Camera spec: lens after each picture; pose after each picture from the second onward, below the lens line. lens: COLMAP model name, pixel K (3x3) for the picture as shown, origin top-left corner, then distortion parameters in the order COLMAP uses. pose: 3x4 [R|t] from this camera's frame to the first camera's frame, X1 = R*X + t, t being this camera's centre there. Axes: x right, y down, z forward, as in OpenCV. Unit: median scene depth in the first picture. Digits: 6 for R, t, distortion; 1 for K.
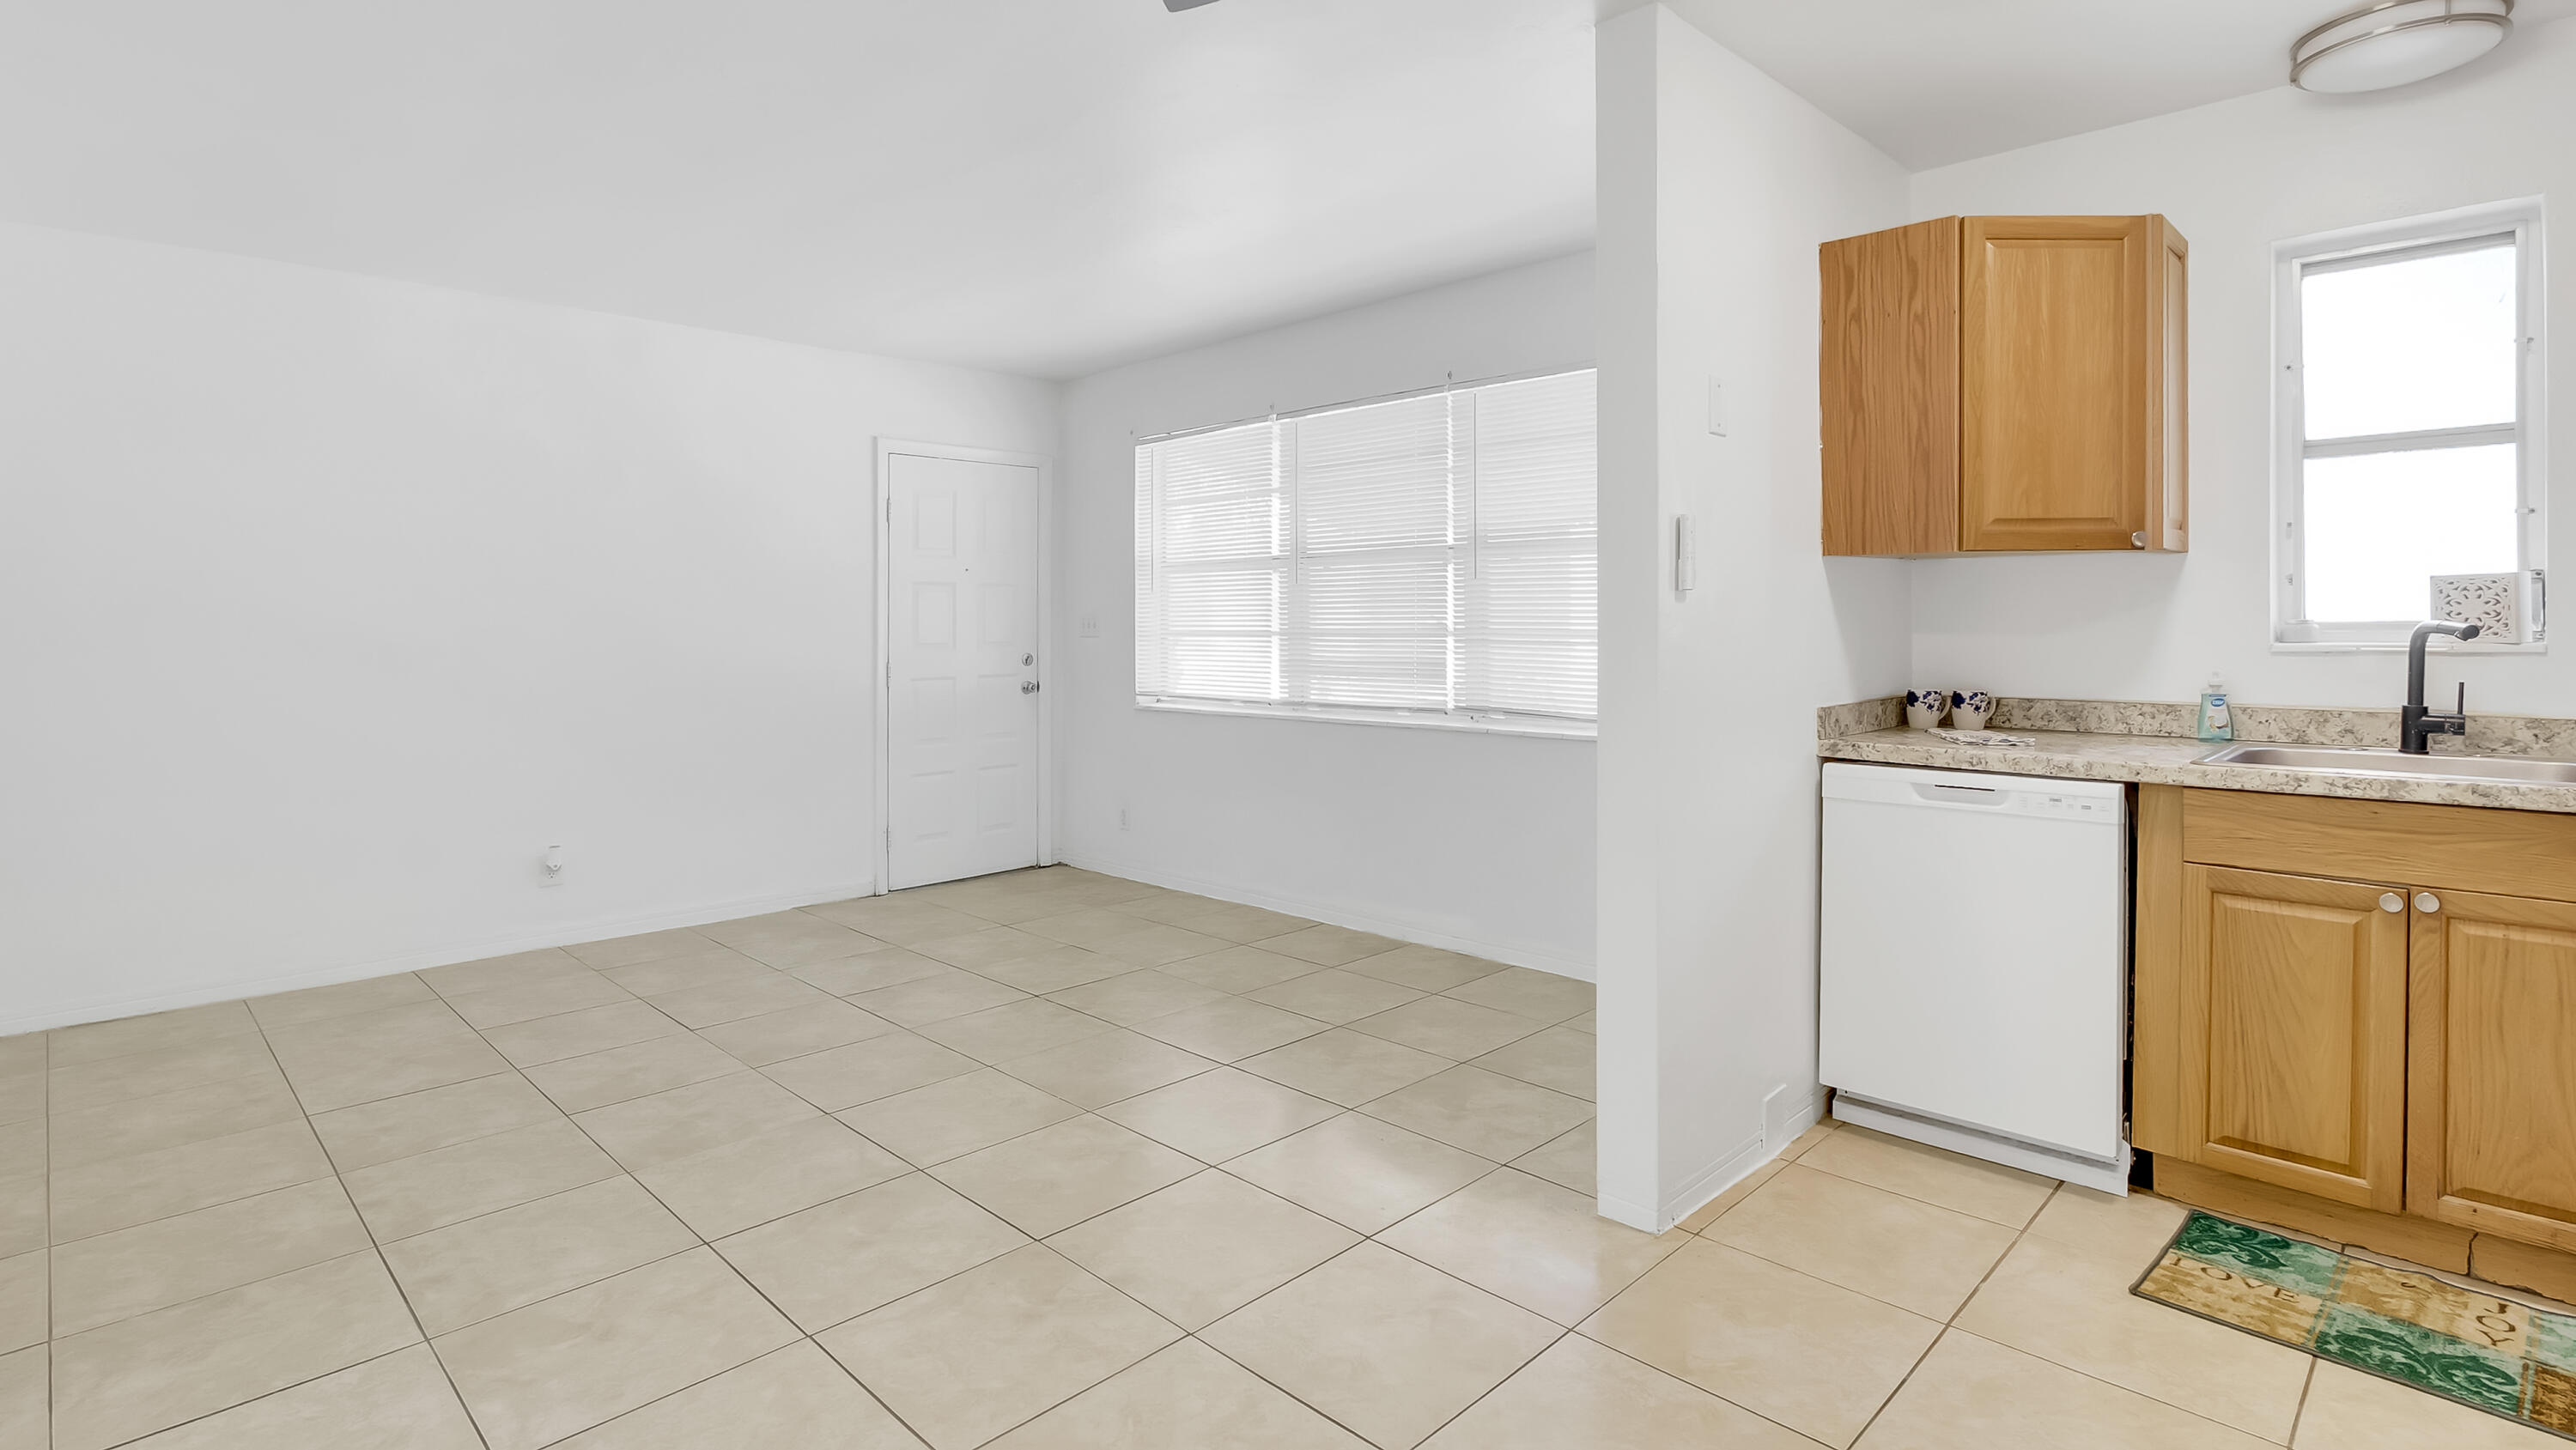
lens RADIAL K [[1228.2, 0, 1303.9], [0, 1228.2, 634.0], [0, 0, 1]] dist [-0.006677, 0.000712]
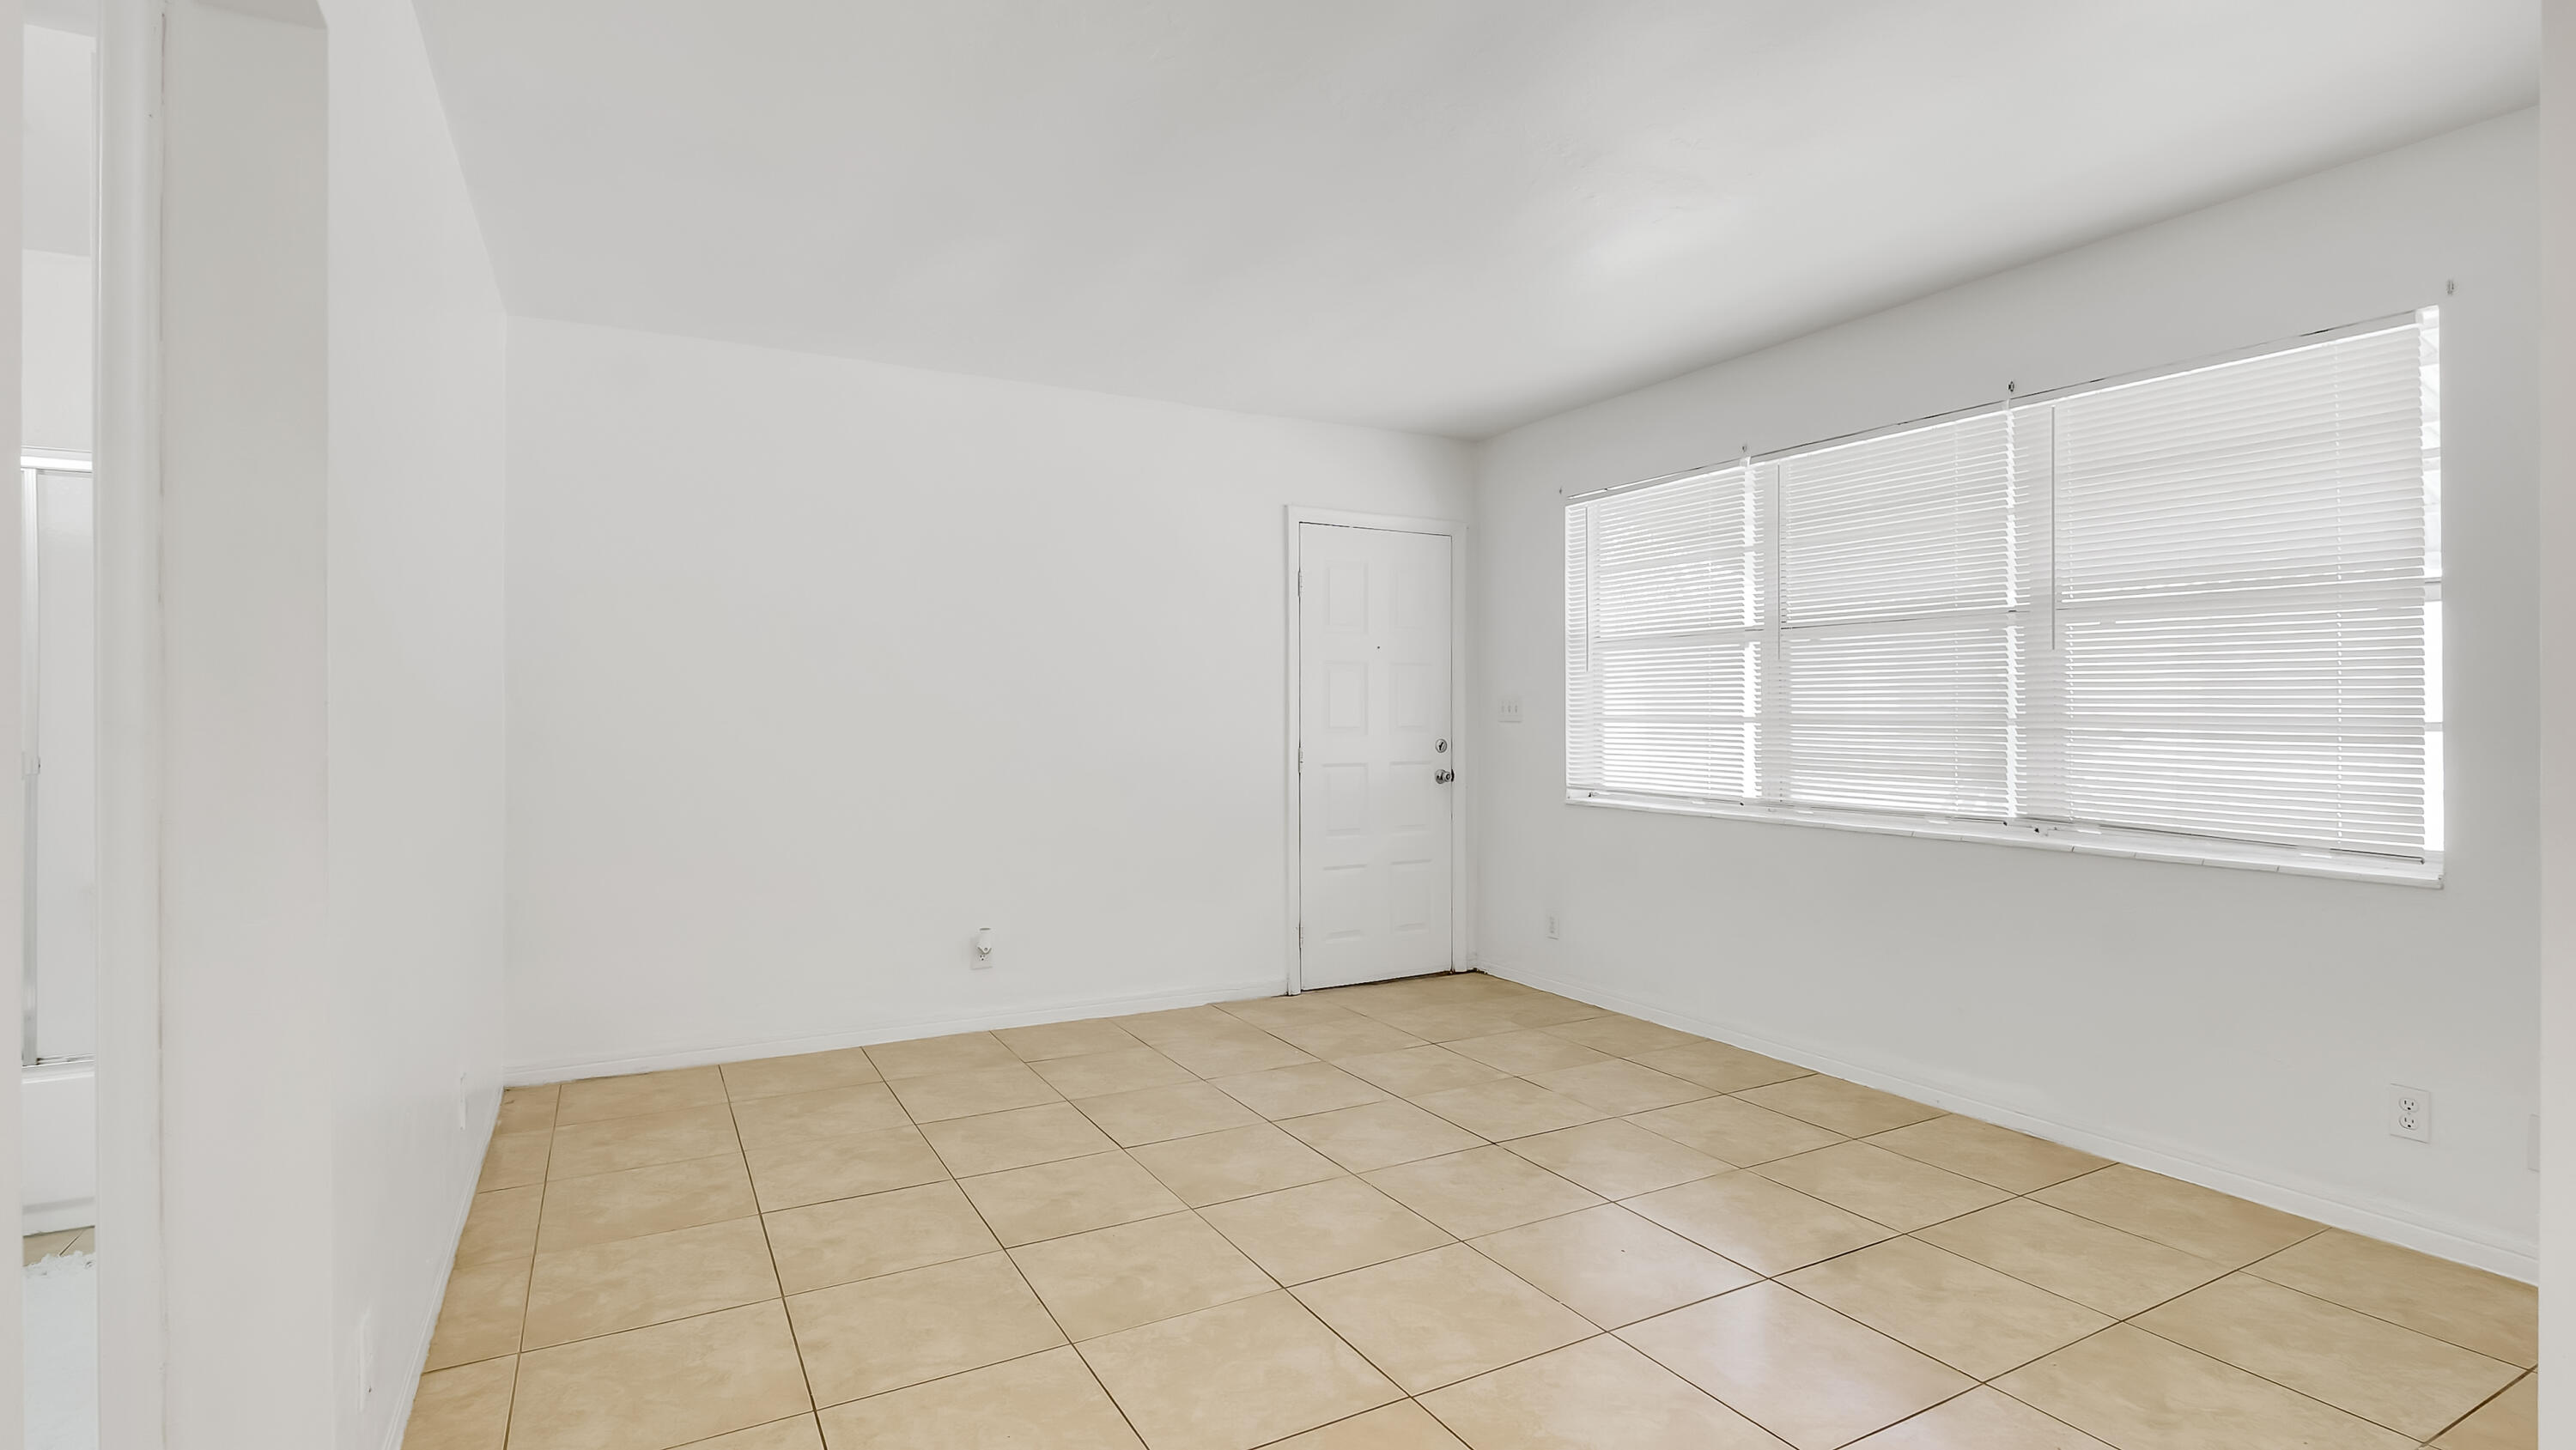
lens RADIAL K [[1228.2, 0, 1304.6], [0, 1228.2, 705.0], [0, 0, 1]] dist [-0.006677, 0.000712]
pose [[0.959666, 0.006057, -0.281078, -0.144402], [-0.008995, 0.999918, -0.009165, 0.001248], [0.281000, 0.011324, 0.959641, 0.200078]]
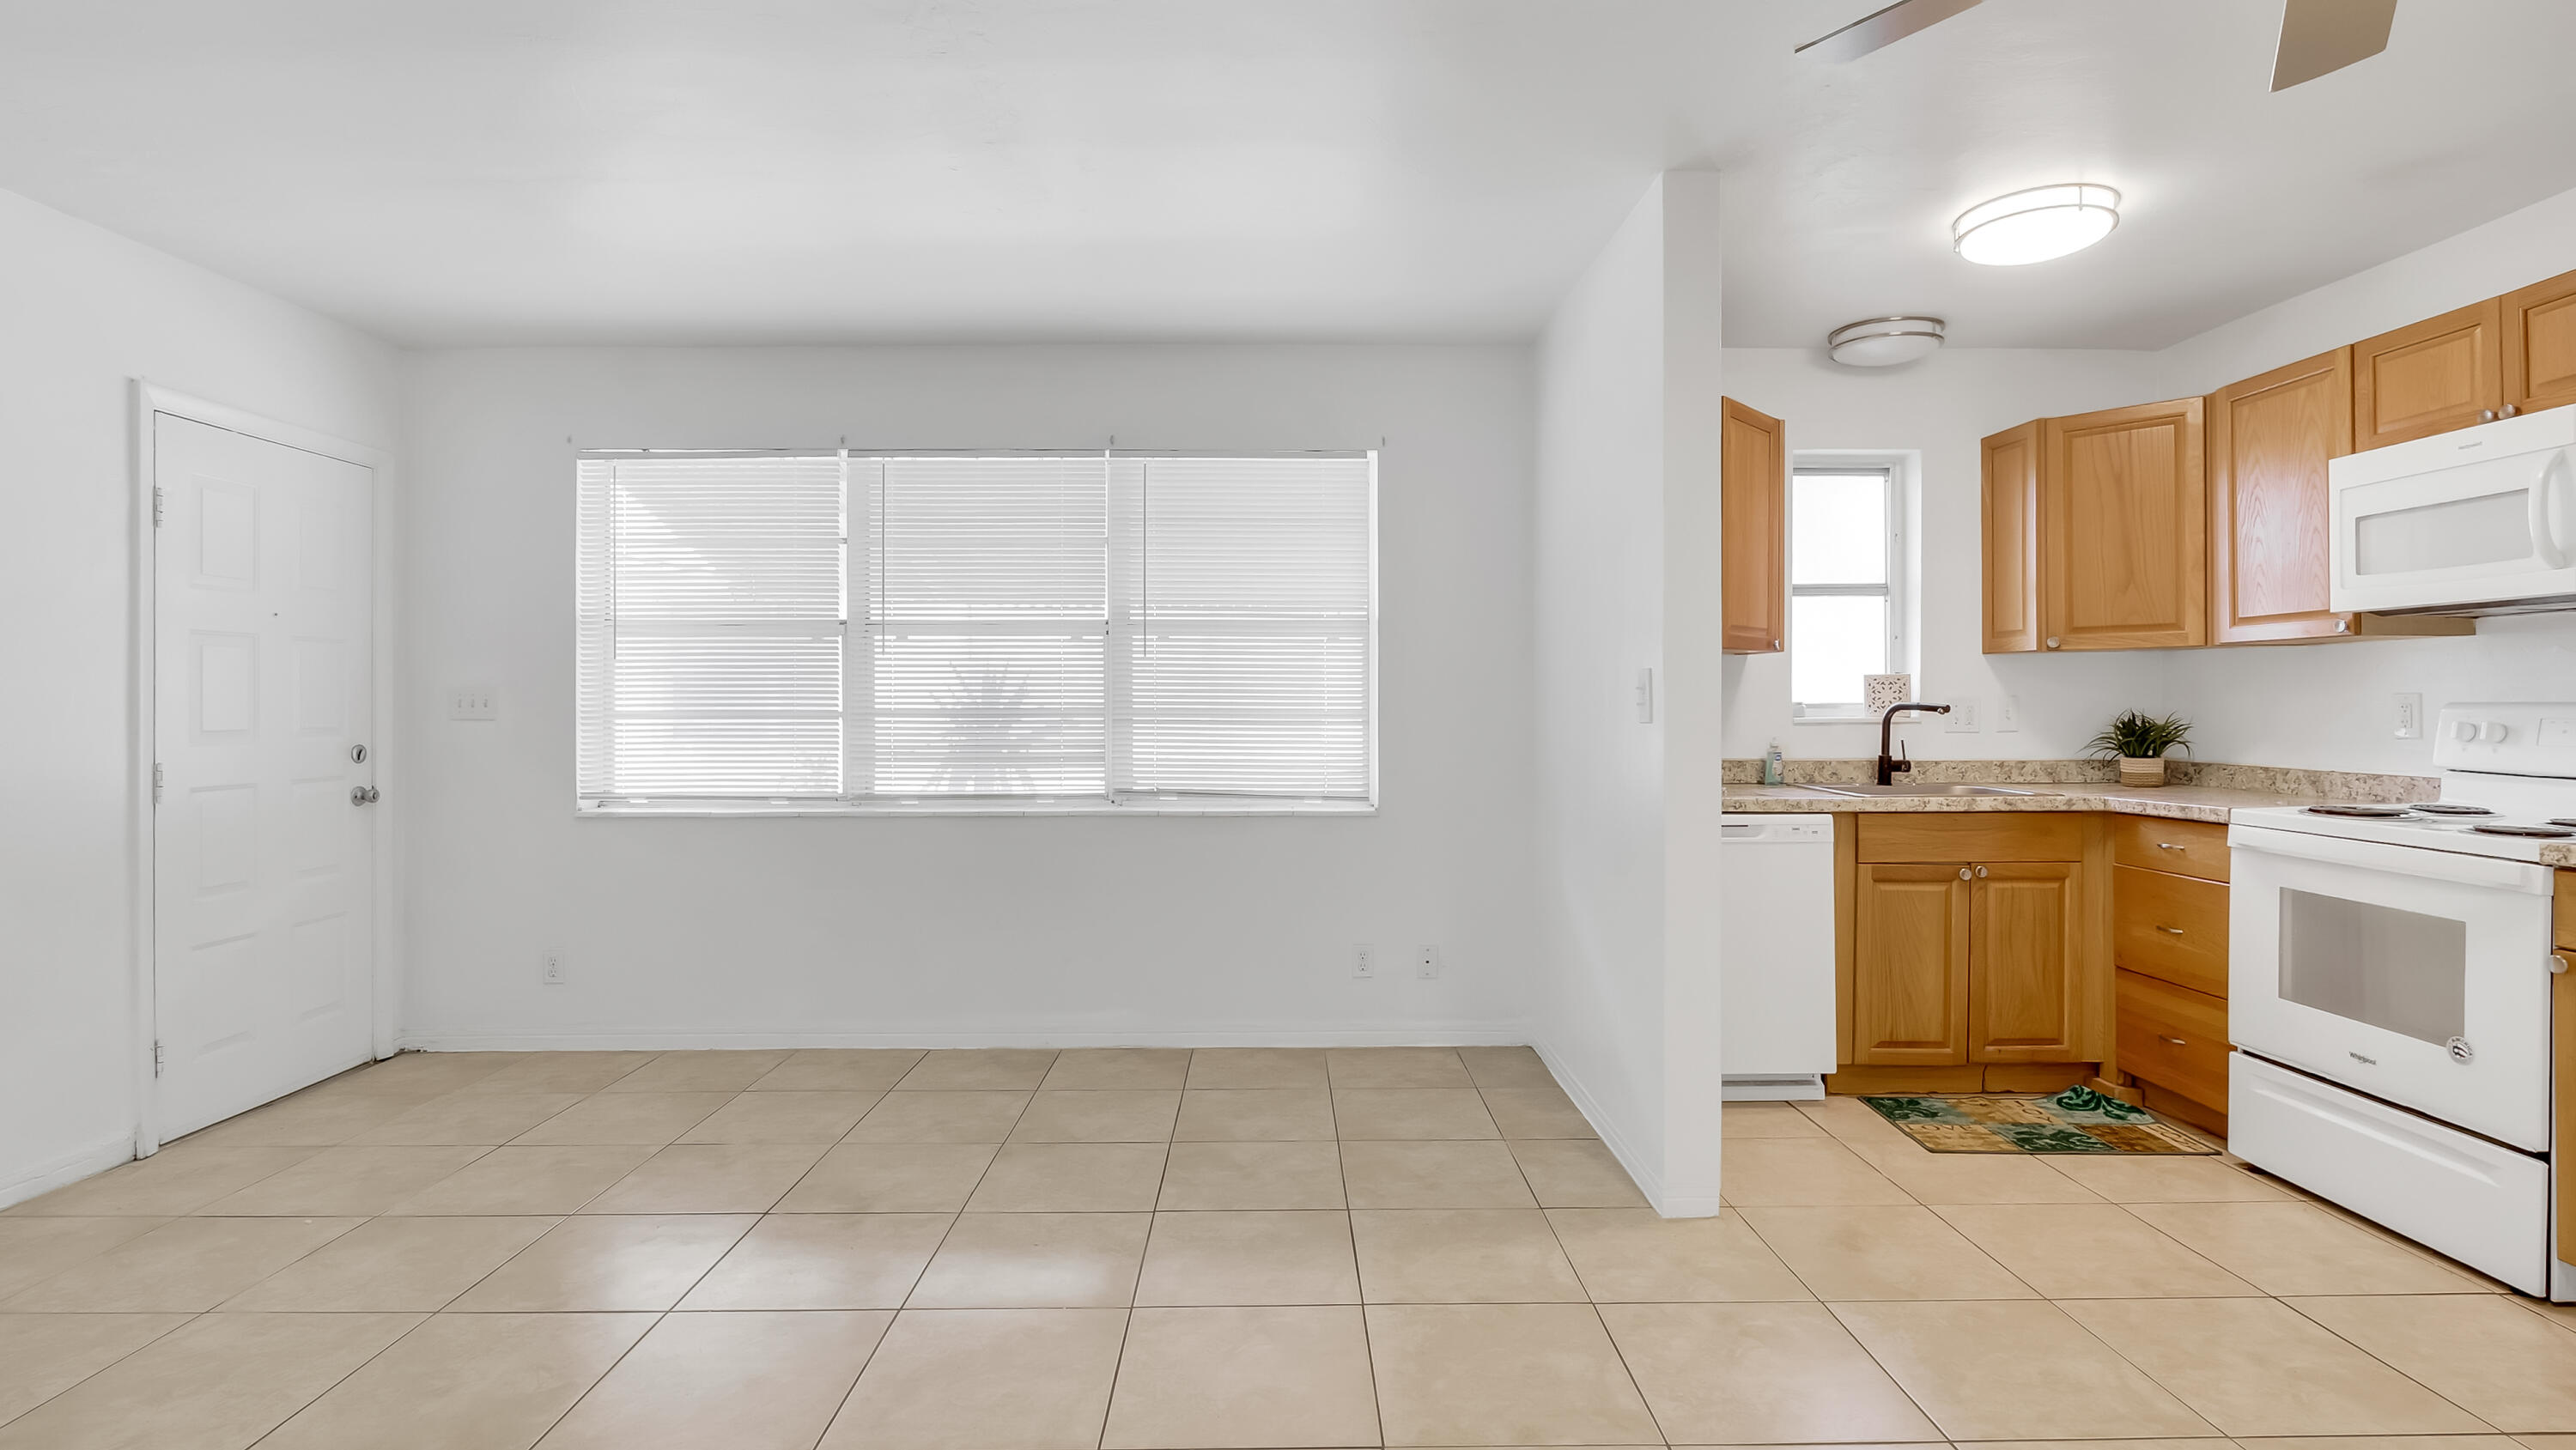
lens RADIAL K [[1228.2, 0, 1260.1], [0, 1228.2, 696.8], [0, 0, 1]] dist [-0.006677, 0.000712]
pose [[0.707628, 0.009914, 0.706516, -0.720687], [0.002696, 0.999856, -0.016730, 0.005293], [-0.706580, 0.013744, 0.707499, 0.383813]]
